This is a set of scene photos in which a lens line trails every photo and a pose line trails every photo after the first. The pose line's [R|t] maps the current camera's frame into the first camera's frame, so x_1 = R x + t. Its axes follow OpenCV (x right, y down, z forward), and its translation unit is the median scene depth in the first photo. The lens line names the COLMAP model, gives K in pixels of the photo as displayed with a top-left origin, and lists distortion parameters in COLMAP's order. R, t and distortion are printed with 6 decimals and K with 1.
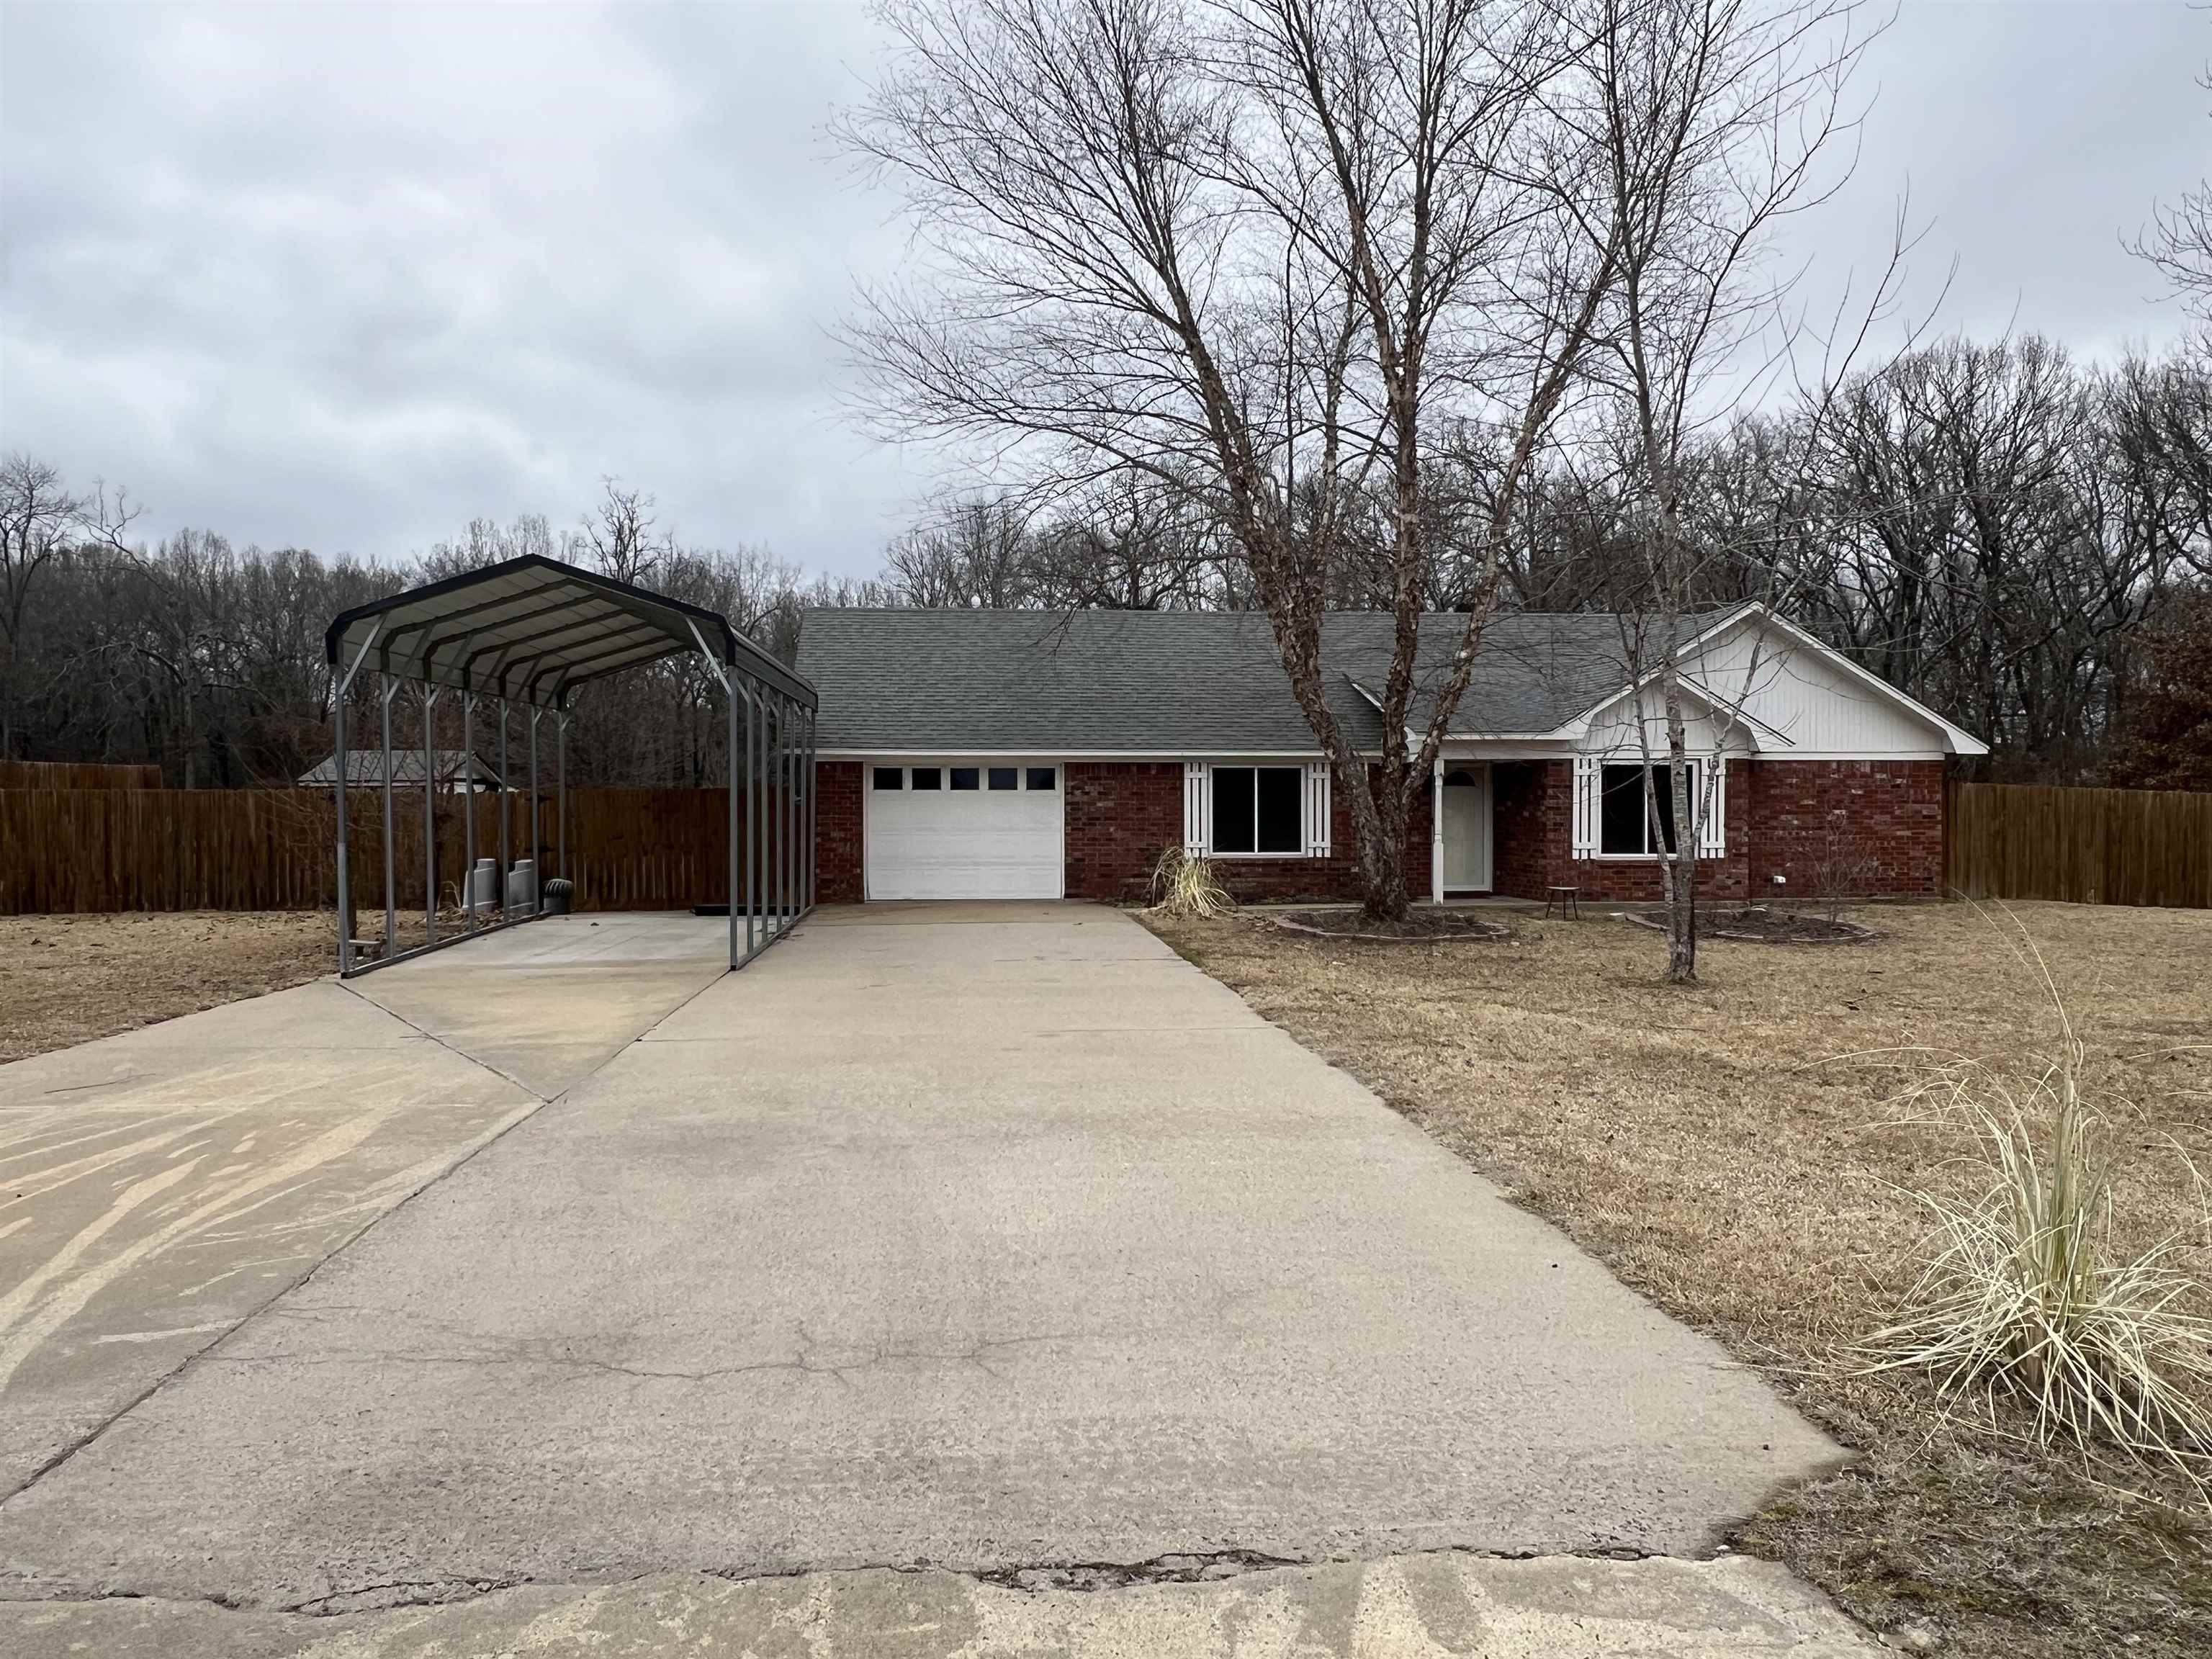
lens RADIAL K [[1556.6, 0, 1102.7], [0, 1556.6, 820.5], [0, 0, 1]] dist [0.002807, 0.000277]
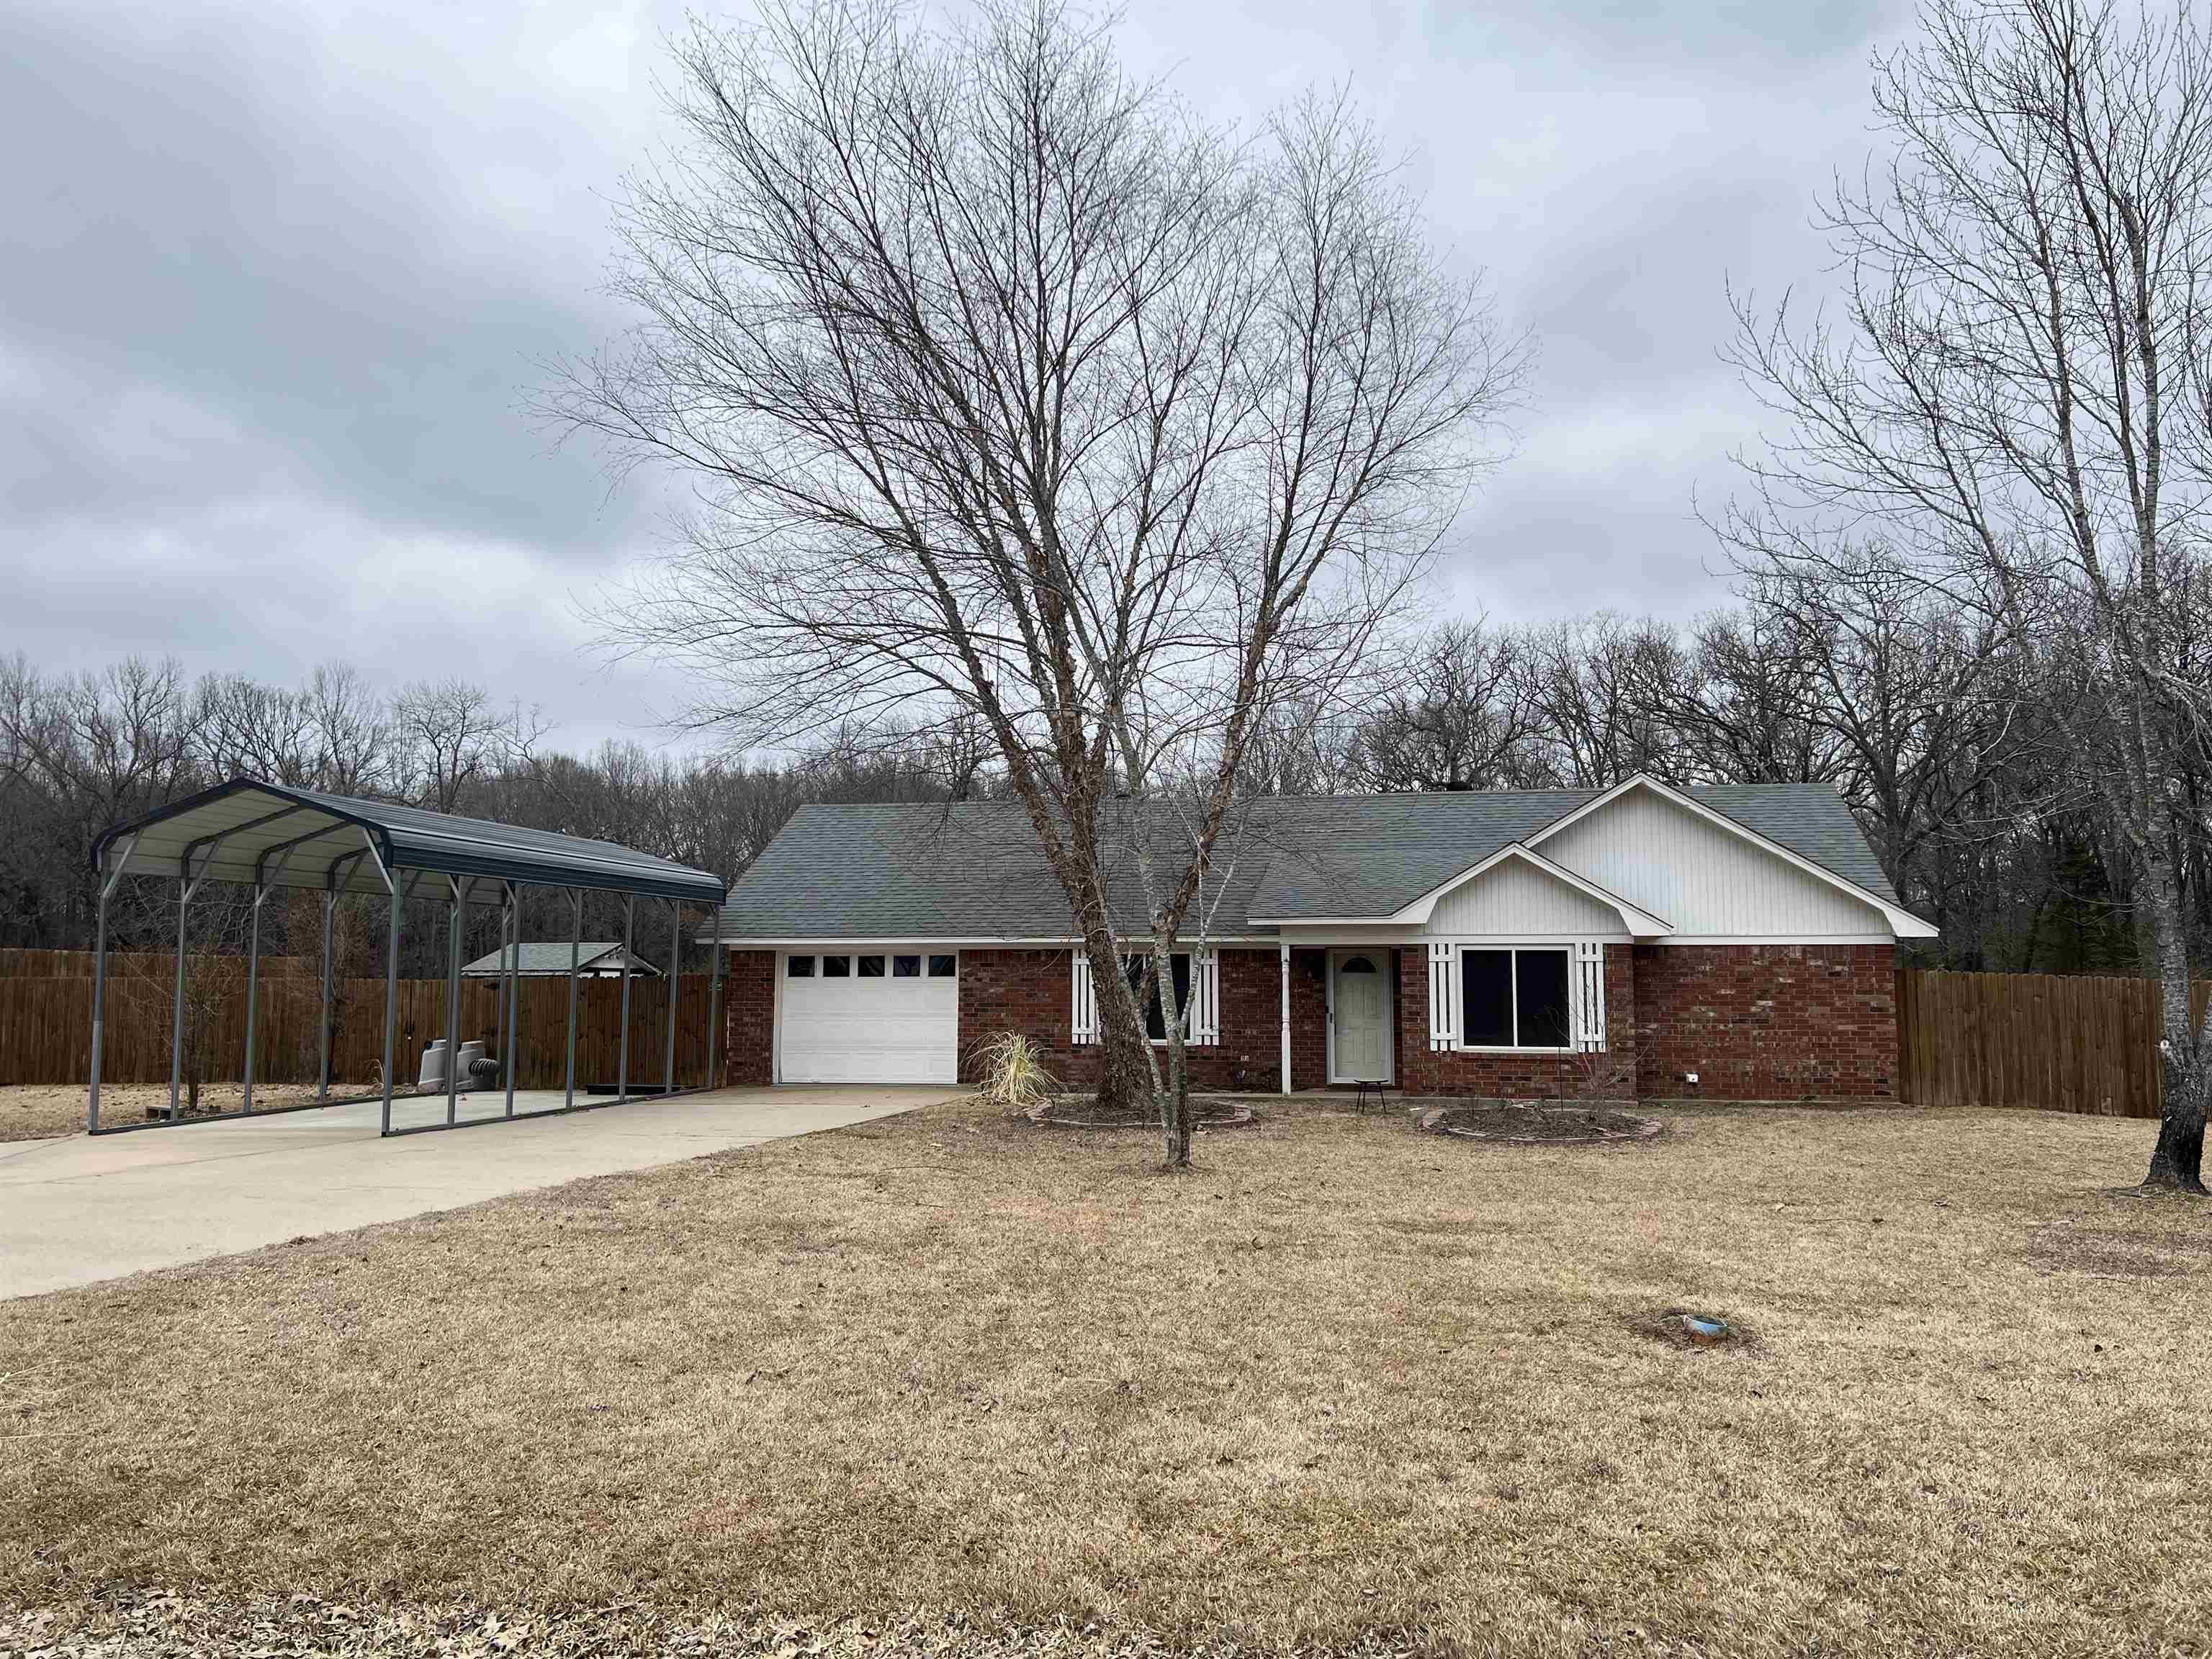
lens RADIAL K [[1654.7, 0, 1126.1], [0, 1654.7, 841.1], [0, 0, 1]] dist [0.062953, -0.061092]
pose [[0.959430, -0.022905, -0.281015, 0.393593], [-0.005929, 0.994835, -0.101327, 0.001408], [0.281885, 0.098882, 0.954339, -0.020830]]
